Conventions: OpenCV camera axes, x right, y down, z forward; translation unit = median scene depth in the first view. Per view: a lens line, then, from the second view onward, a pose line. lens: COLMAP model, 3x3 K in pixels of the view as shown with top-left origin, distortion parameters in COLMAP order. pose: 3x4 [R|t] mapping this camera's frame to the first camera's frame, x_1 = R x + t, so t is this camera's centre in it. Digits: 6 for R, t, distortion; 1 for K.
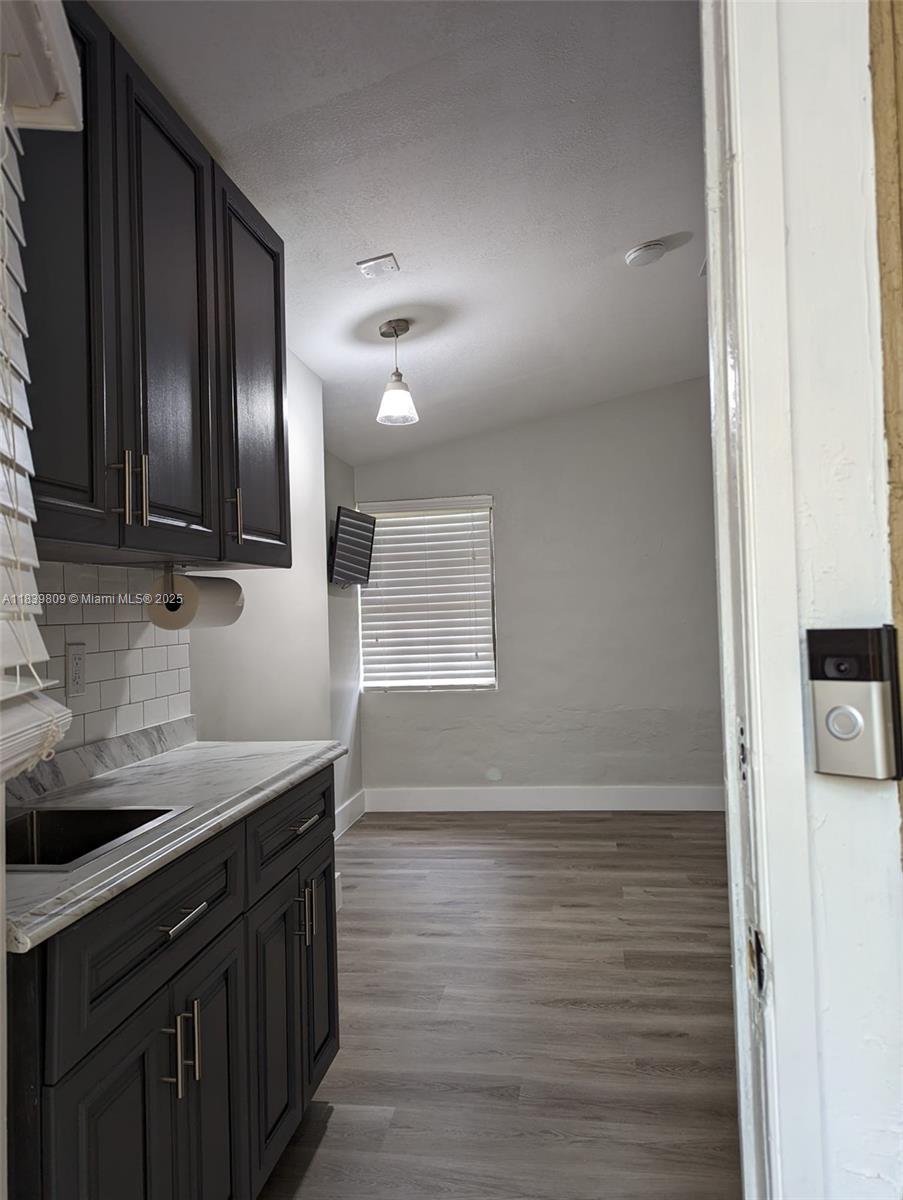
lens RADIAL K [[845.8, 0, 450.7], [0, 845.8, 595.8], [0, 0, 1]] dist [-0.001443, -0.000712]
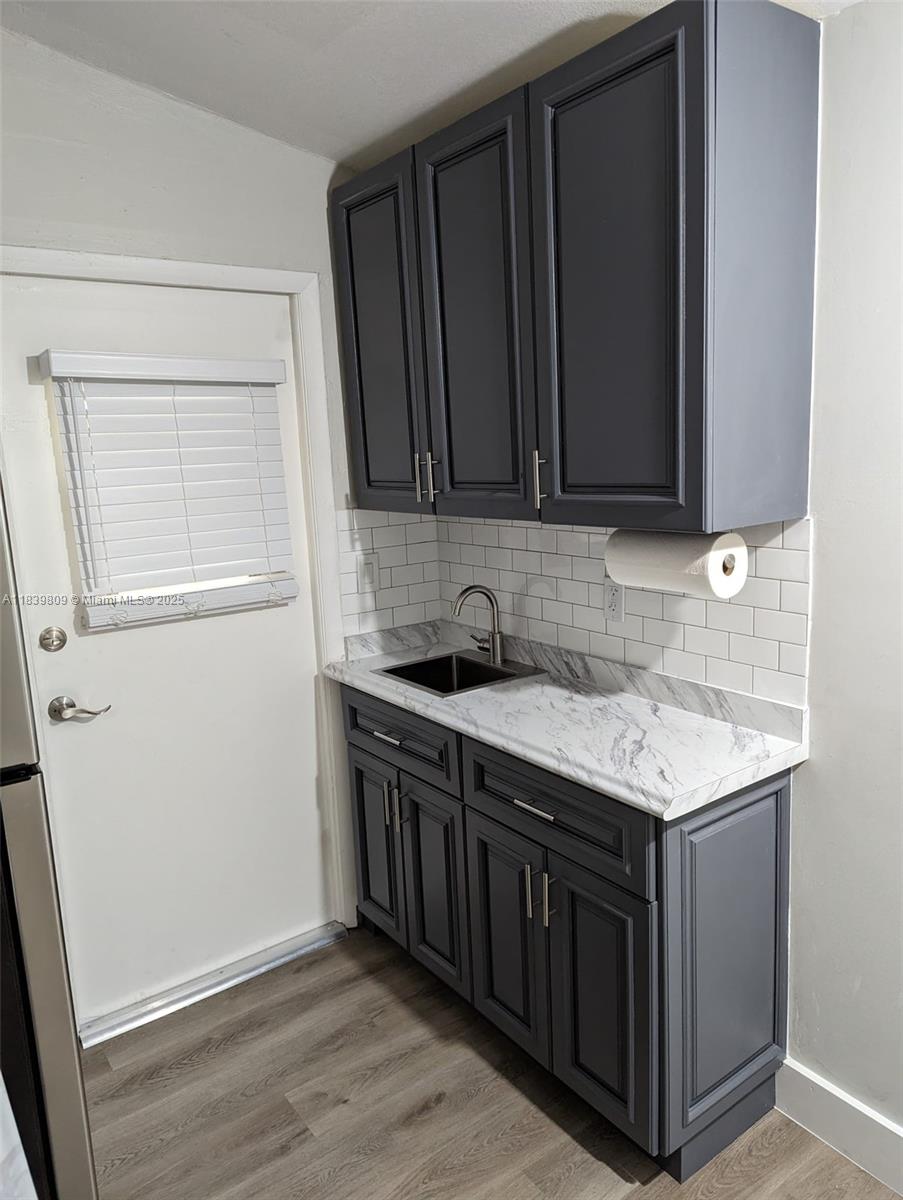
lens RADIAL K [[845.8, 0, 452.8], [0, 845.8, 597.2], [0, 0, 1]] dist [-0.001443, -0.000712]
pose [[-0.702199, 0.193756, -0.685110, 0.476355], [0.078635, 0.977477, 0.195844, -0.148763], [0.707625, 0.083648, -0.701619, 1.517418]]
